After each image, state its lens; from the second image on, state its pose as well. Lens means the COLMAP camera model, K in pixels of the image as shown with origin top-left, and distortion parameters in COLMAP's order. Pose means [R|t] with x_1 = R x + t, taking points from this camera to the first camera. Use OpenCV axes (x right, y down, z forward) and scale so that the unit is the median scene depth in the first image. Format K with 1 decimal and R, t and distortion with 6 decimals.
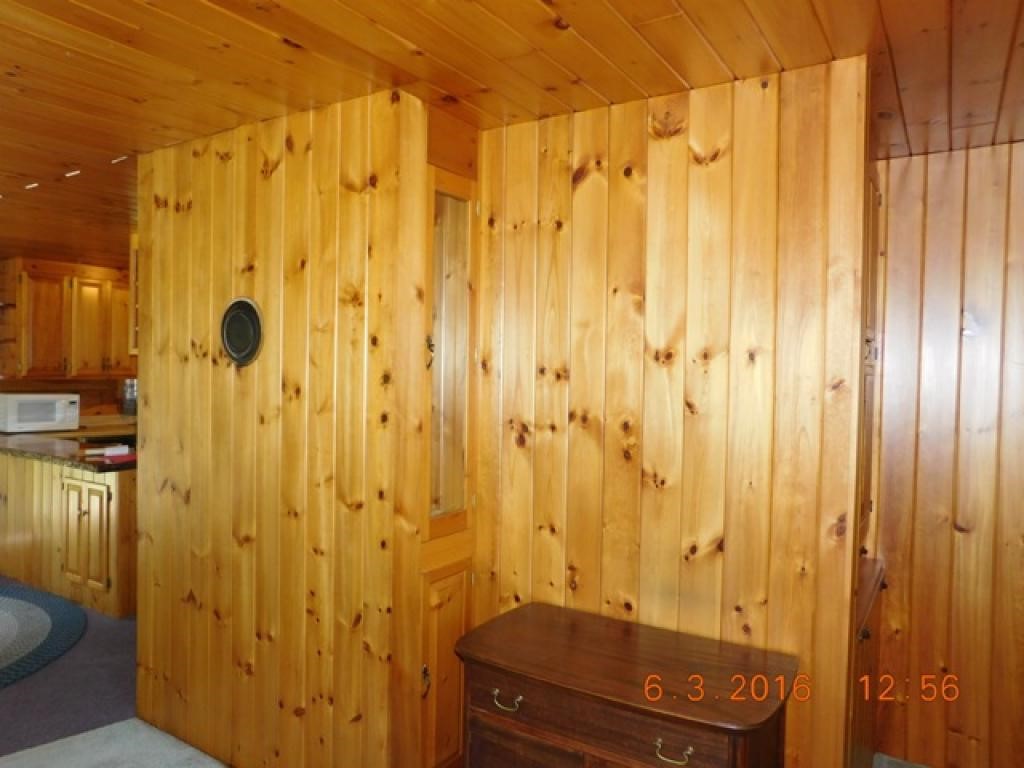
lens RADIAL K [[713.2, 0, 512.0], [0, 713.2, 384.0], [0, 0, 1]] dist [-0.078972, 0.065663]
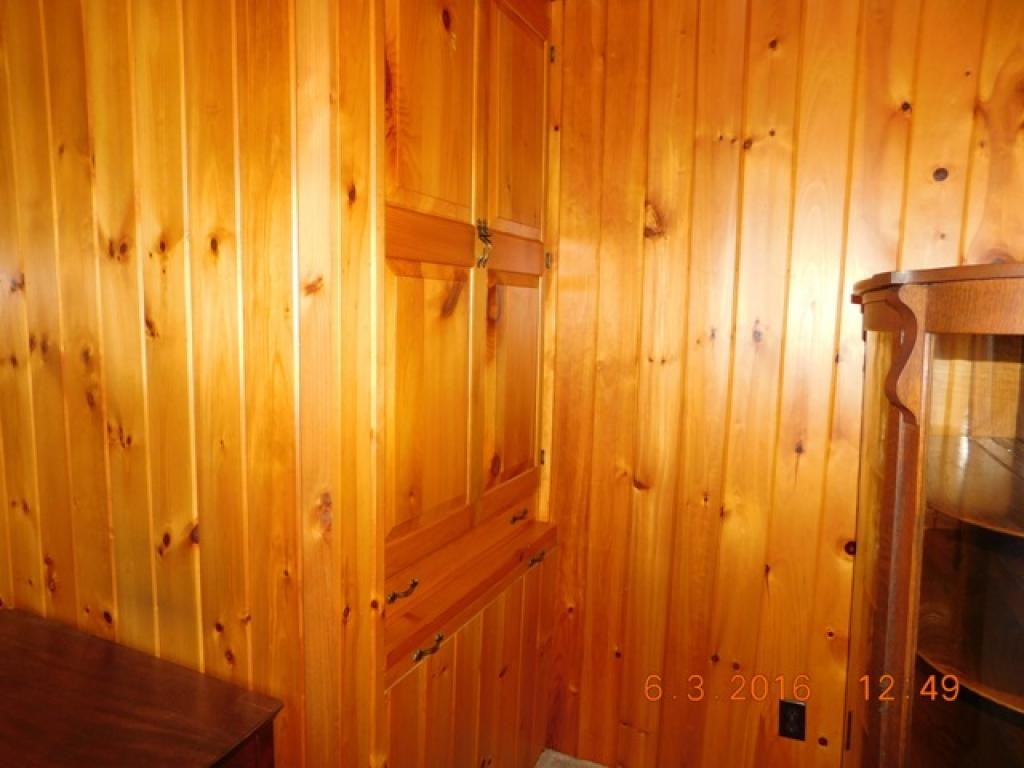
lens RADIAL K [[691.3, 0, 511.6], [0, 691.3, 392.7], [0, 0, 1]] dist [-0.063186, 0.001281]
pose [[0.988805, -0.015647, 0.148388, 0.443886], [0.000347, 0.994725, 0.102574, 0.026790], [-0.149210, -0.101374, 0.983595, 0.302281]]
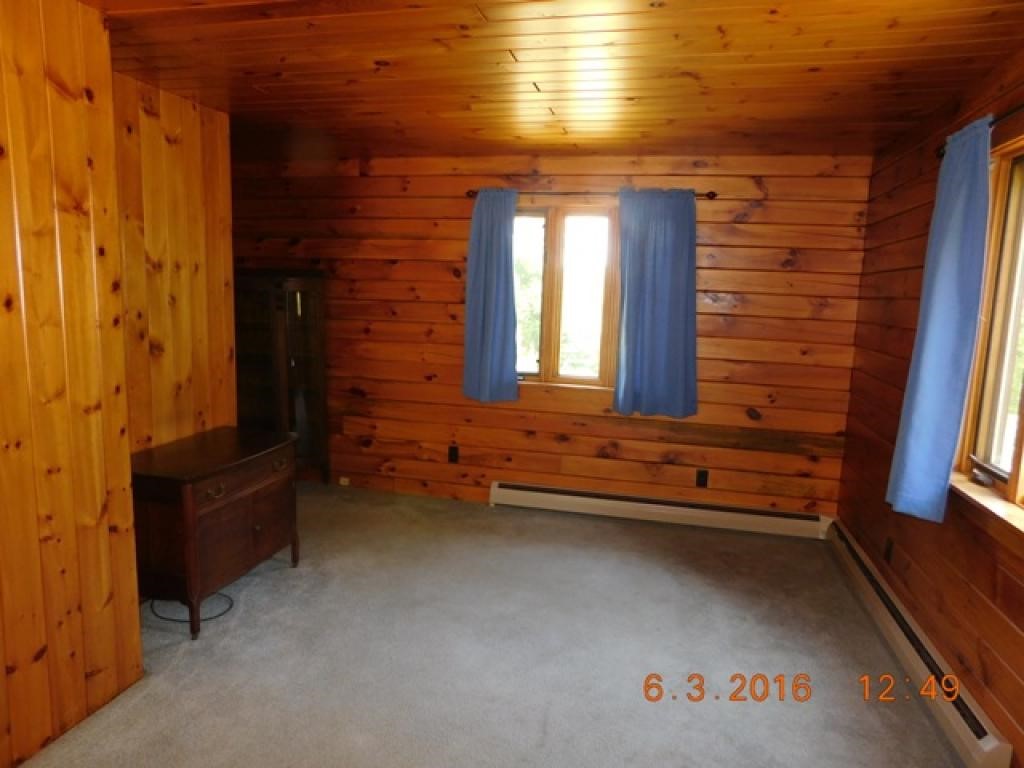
lens RADIAL K [[741.3, 0, 512.0], [0, 741.3, 384.0], [0, 0, 1]] dist [0.005313, 0.000041]
pose [[-0.341753, -0.148966, 0.927908, -1.445830], [-0.017199, 0.988183, 0.152308, -0.042659], [-0.939632, 0.036092, -0.340277, 0.780907]]
